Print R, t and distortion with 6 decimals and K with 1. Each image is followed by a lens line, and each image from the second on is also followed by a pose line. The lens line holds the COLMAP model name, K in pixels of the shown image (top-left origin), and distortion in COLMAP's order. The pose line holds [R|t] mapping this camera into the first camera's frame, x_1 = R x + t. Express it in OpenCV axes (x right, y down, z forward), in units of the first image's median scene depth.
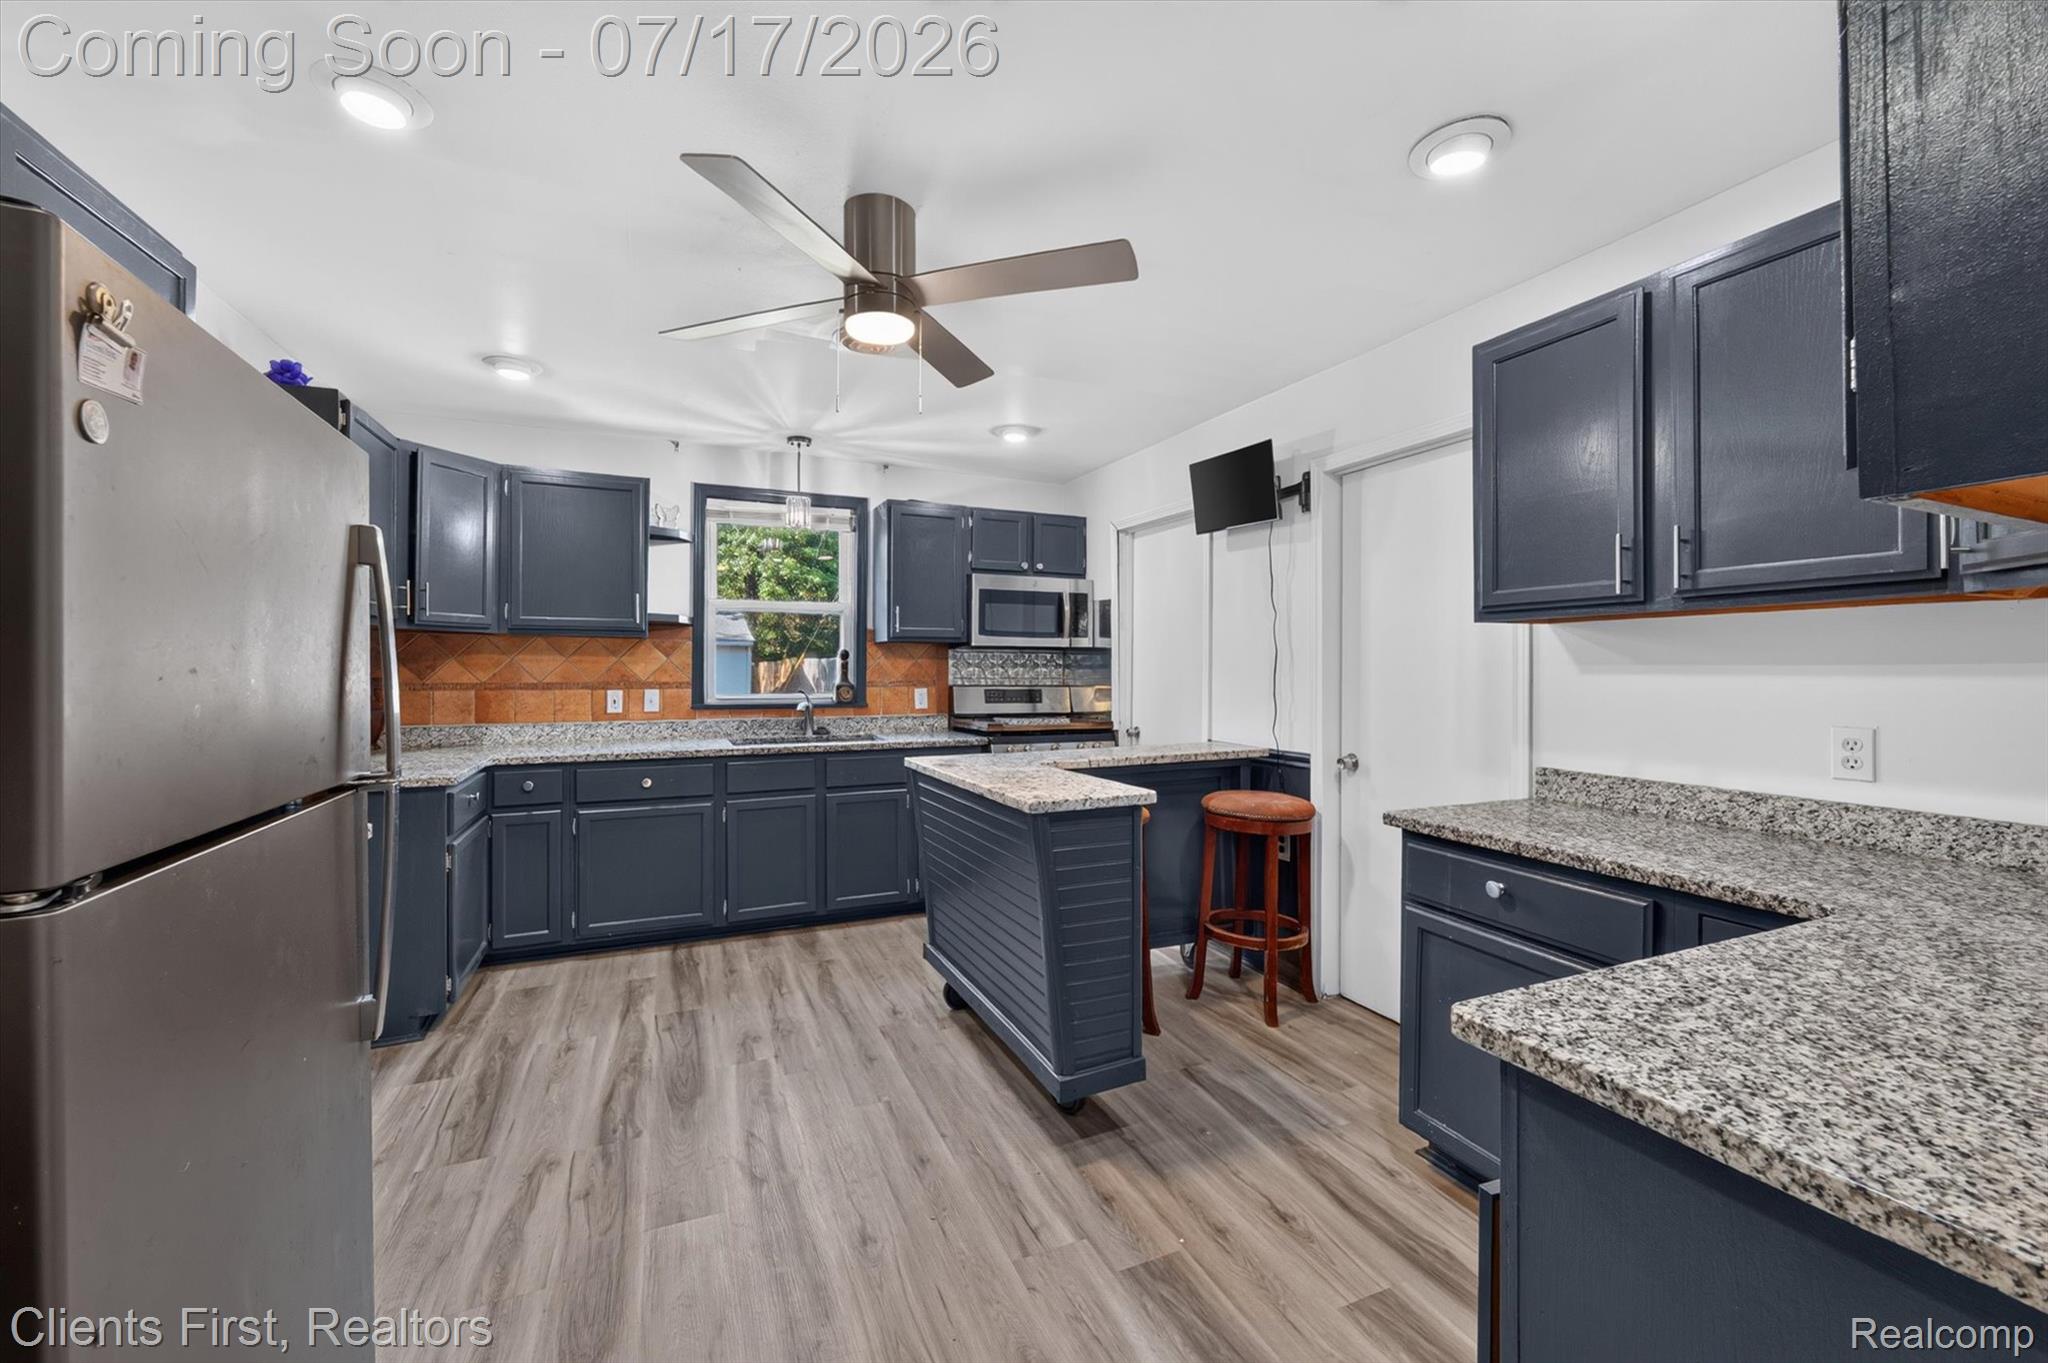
lens RADIAL K [[812.4, 0, 1013.3], [0, 812.4, 671.9], [0, 0, 1]] dist [-0.007502, 0.000654]
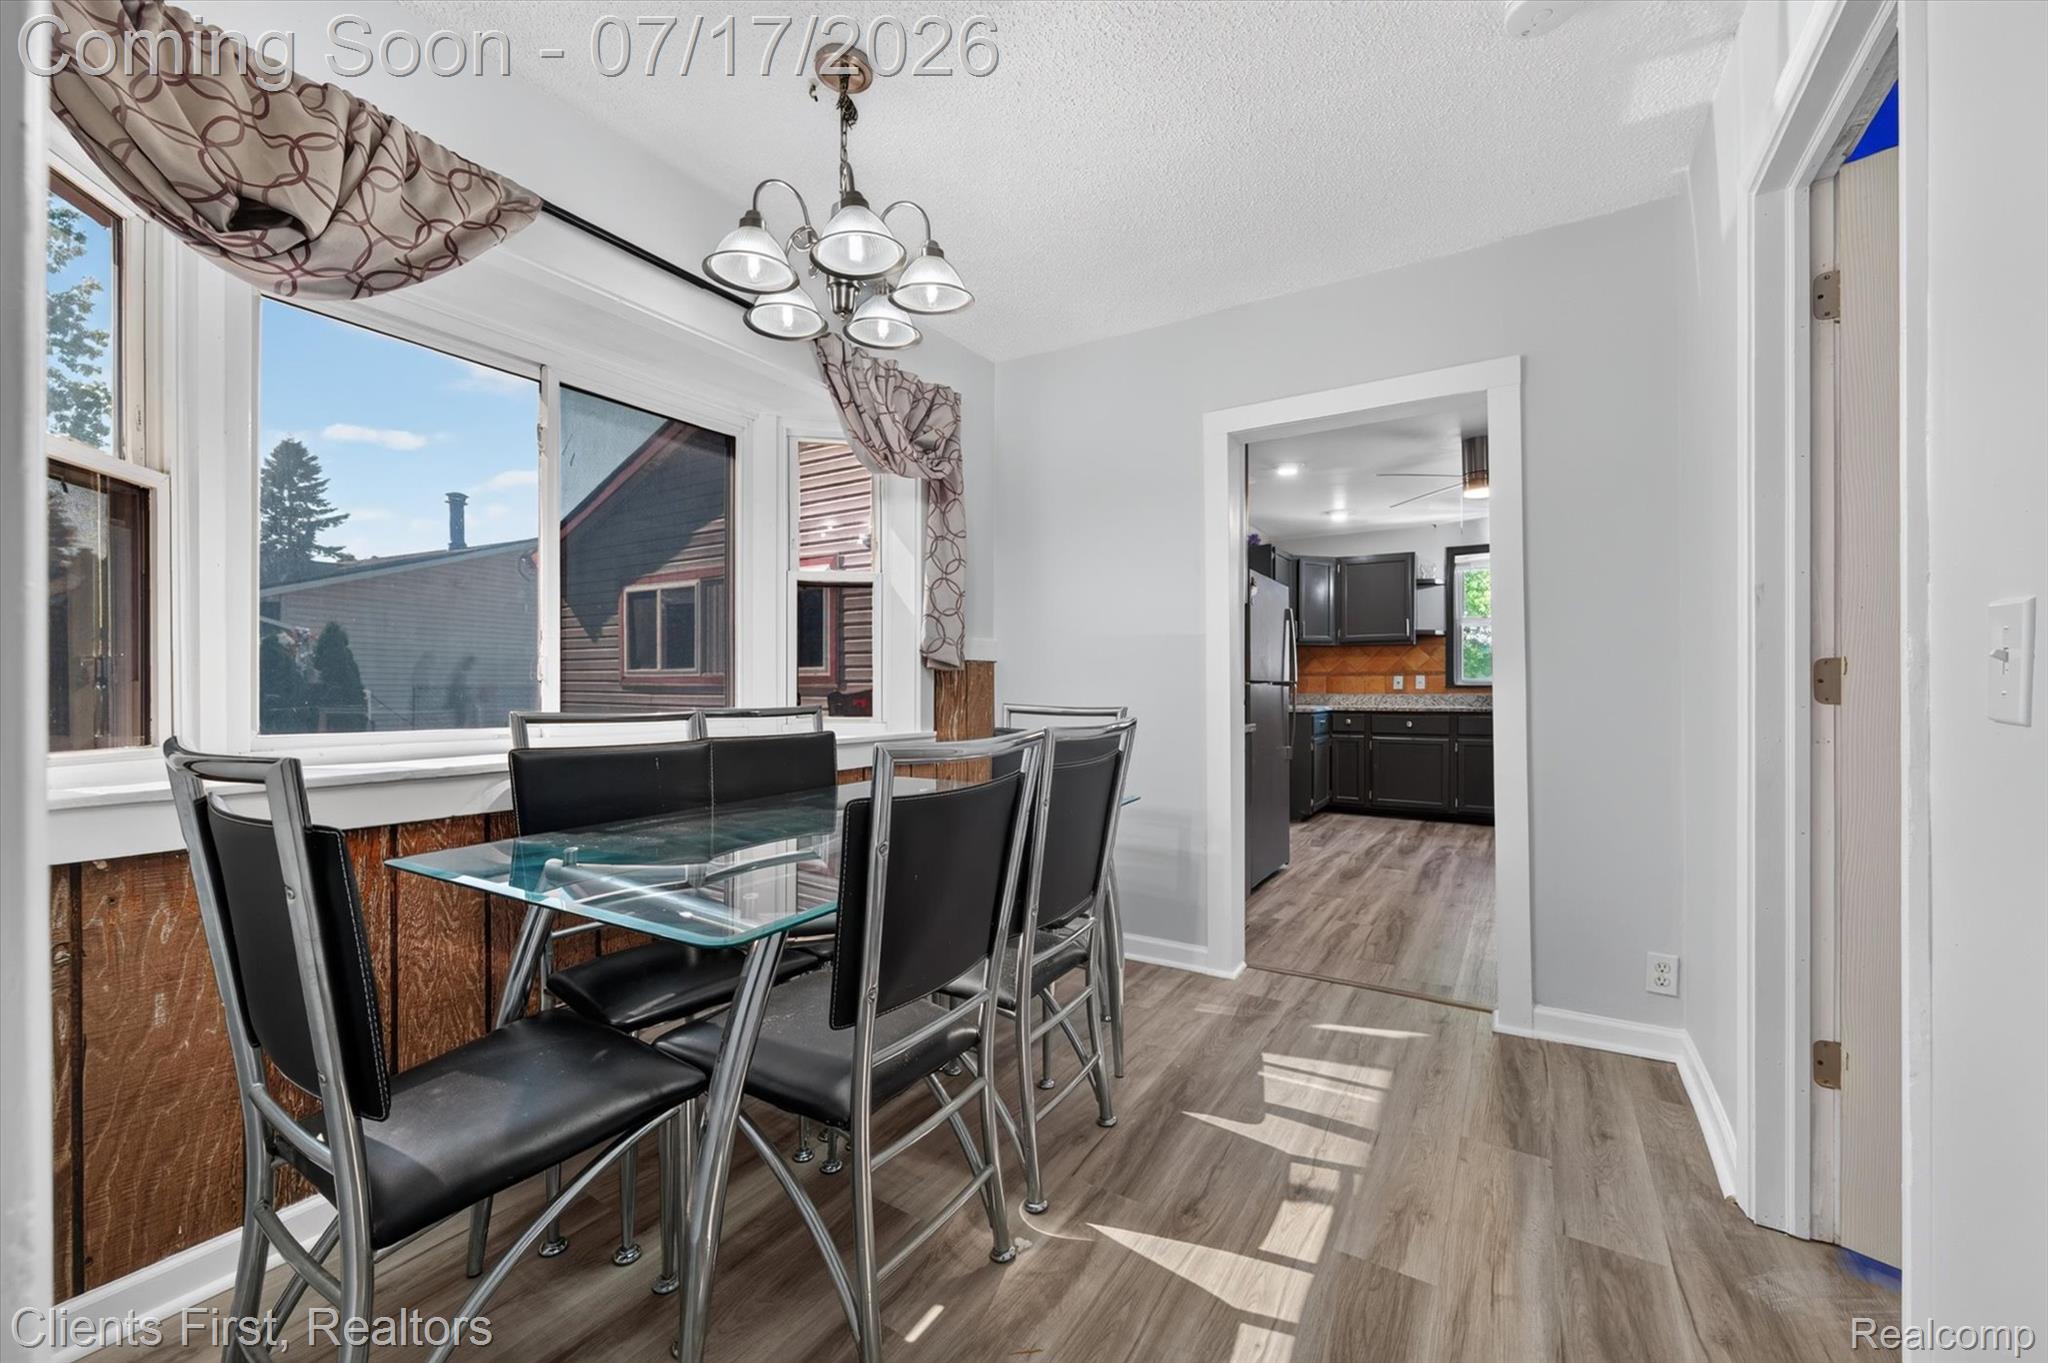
lens RADIAL K [[812.4, 0, 1017.0], [0, 812.4, 685.0], [0, 0, 1]] dist [-0.007502, 0.000654]
pose [[0.570766, -0.005415, -0.821095, 0.457181], [-0.001563, 0.999969, -0.007681, 0.055775], [0.821111, 0.005667, 0.570740, -0.641018]]
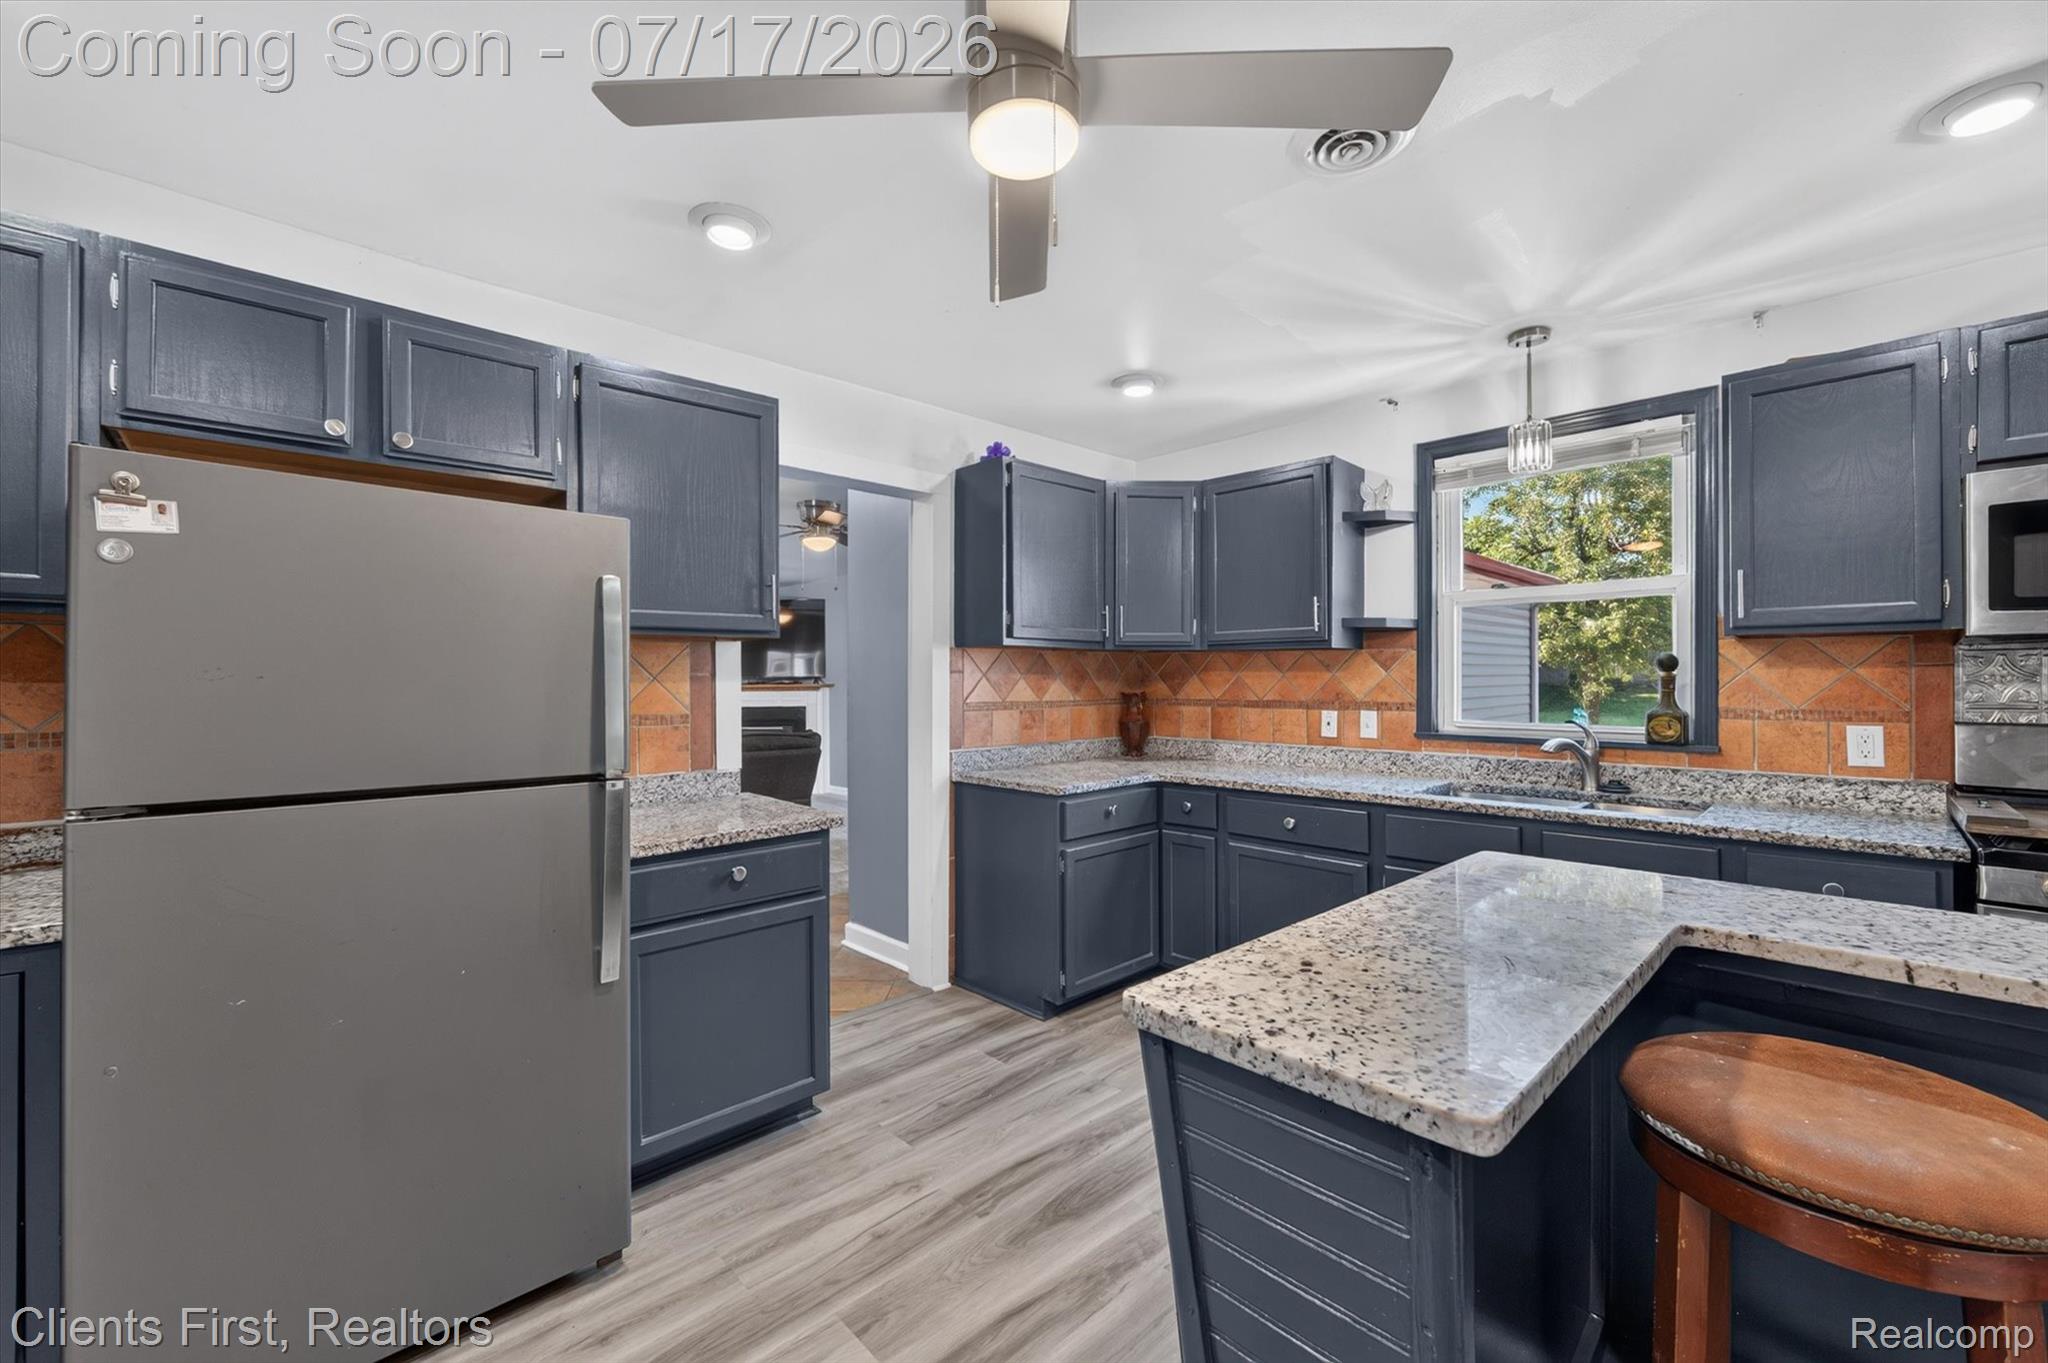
lens RADIAL K [[812.4, 0, 1017.3], [0, 812.4, 677.8], [0, 0, 1]] dist [-0.007502, 0.000654]
pose [[0.337201, -0.007583, -0.941402, 0.208842], [-0.004316, 0.999945, -0.009601, -0.002503], [0.941423, 0.007300, 0.337150, 0.399115]]
